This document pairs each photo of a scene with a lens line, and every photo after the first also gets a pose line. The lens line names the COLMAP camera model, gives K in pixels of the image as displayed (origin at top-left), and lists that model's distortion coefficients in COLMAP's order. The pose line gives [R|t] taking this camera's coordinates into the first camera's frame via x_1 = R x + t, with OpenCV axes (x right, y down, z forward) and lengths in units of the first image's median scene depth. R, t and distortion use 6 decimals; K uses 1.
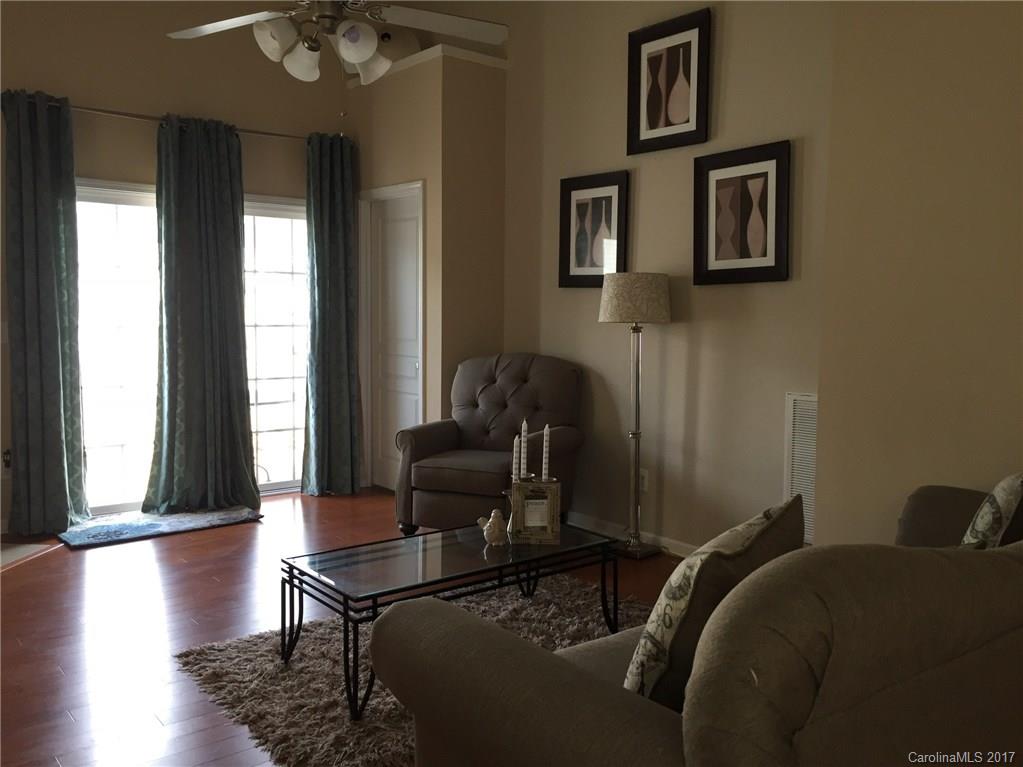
lens RADIAL K [[880.3, 0, 511.5], [0, 880.3, 383.5], [0, 0, 1]] dist [0.088369, -0.118353]
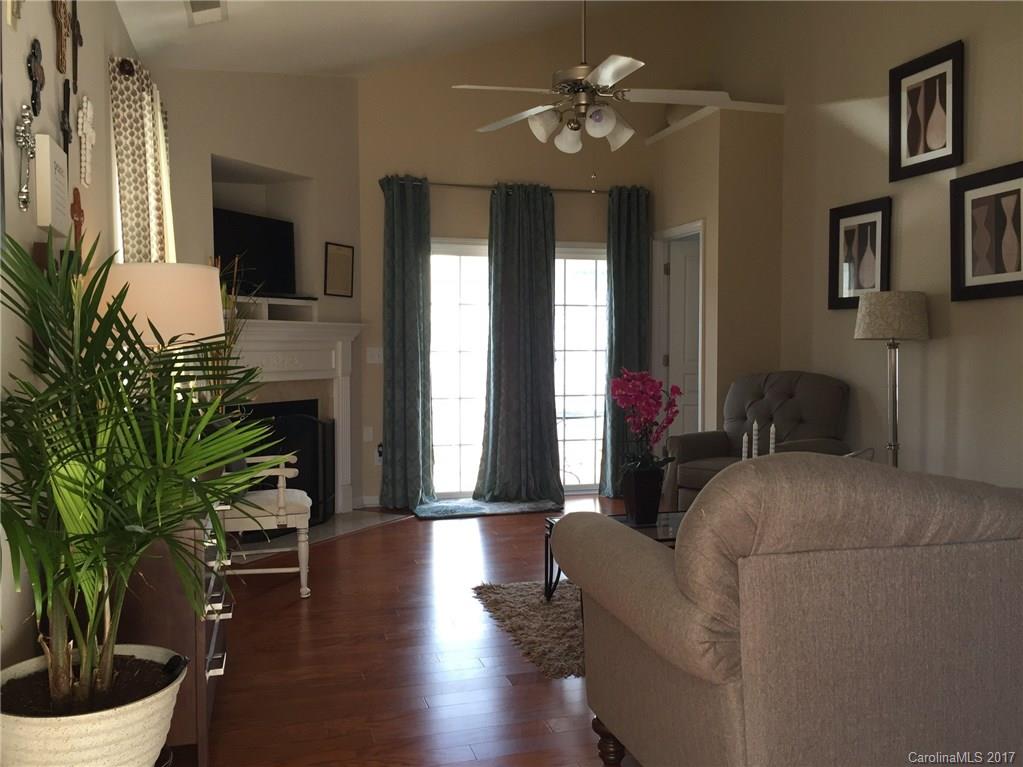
lens RADIAL K [[880.3, 0, 511.5], [0, 880.3, 383.5], [0, 0, 1]] dist [0.088369, -0.118353]
pose [[0.922318, 0.004650, -0.386404, 0.125937], [-0.022600, 0.998865, -0.041926, 0.036462], [0.385771, 0.047402, 0.921376, -0.141913]]
